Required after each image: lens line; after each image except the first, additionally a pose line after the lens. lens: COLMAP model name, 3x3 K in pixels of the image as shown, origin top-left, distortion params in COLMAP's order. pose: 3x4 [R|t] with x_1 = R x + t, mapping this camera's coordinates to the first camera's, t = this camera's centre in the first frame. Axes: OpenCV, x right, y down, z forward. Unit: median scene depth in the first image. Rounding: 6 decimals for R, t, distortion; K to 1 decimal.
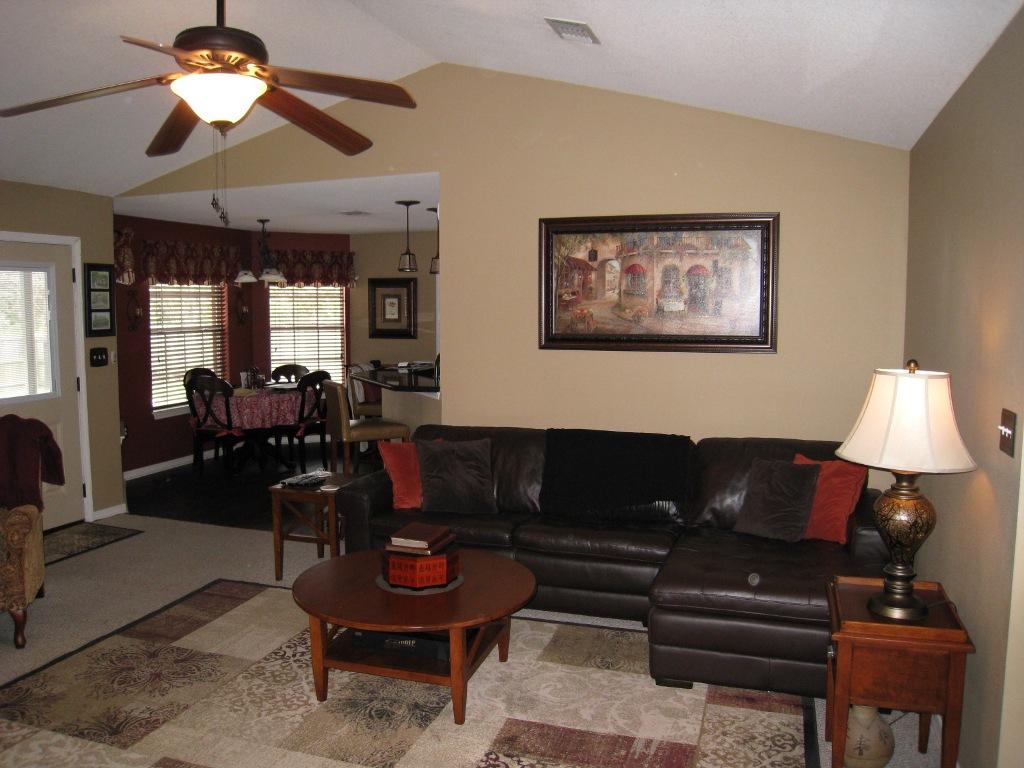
lens RADIAL K [[841.7, 0, 513.3], [0, 841.7, 384.2], [0, 0, 1]] dist [-0.159545, 0.088960]
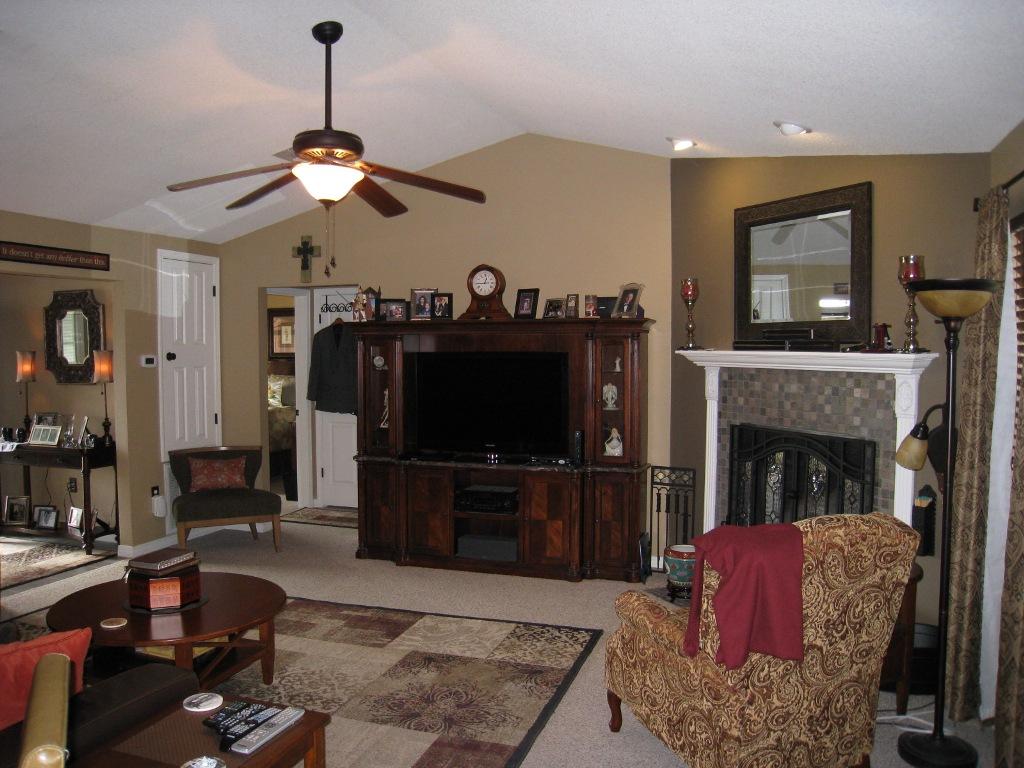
lens RADIAL K [[841.7, 0, 507.6], [0, 841.7, 389.2], [0, 0, 1]] dist [-0.159545, 0.088960]
pose [[-0.999945, 0.000648, 0.010482, -0.325520], [0.002141, 0.989717, 0.143025, -0.103389], [-0.010282, 0.143039, -0.989664, 1.159497]]
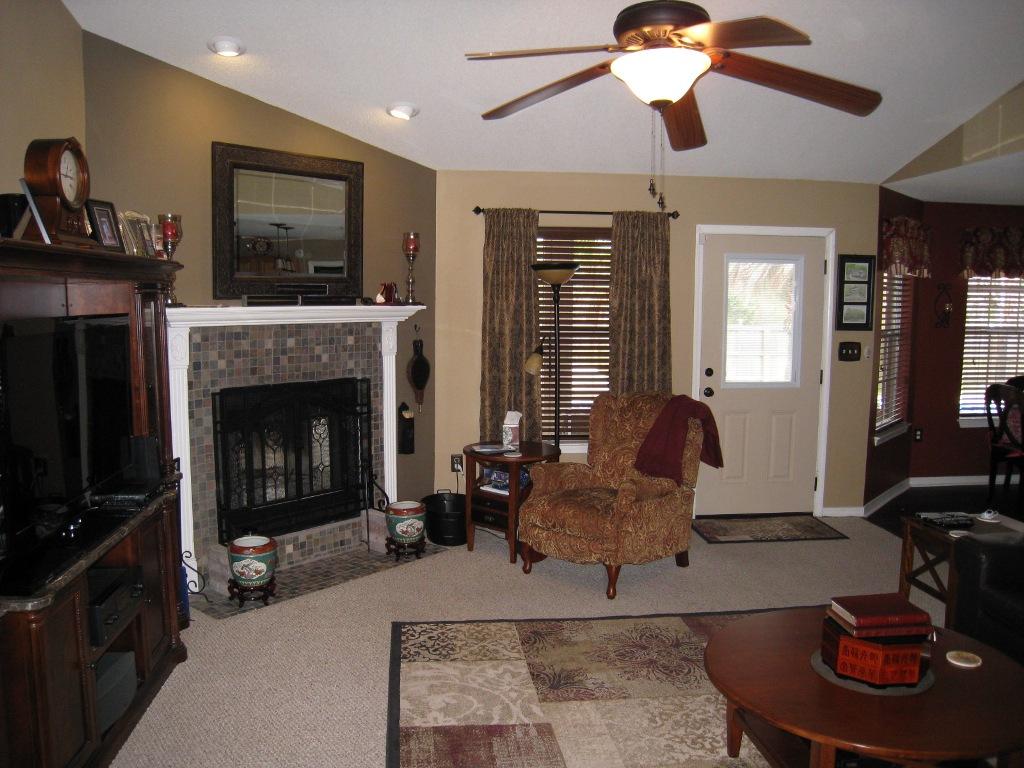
lens RADIAL K [[841.7, 0, 475.0], [0, 841.7, 388.2], [0, 0, 1]] dist [-0.159545, 0.088960]
pose [[0.373359, 0.100641, -0.922212, 0.230773], [-0.090145, 0.993329, 0.071906, -0.020322], [0.923297, 0.056286, 0.379941, 0.225540]]
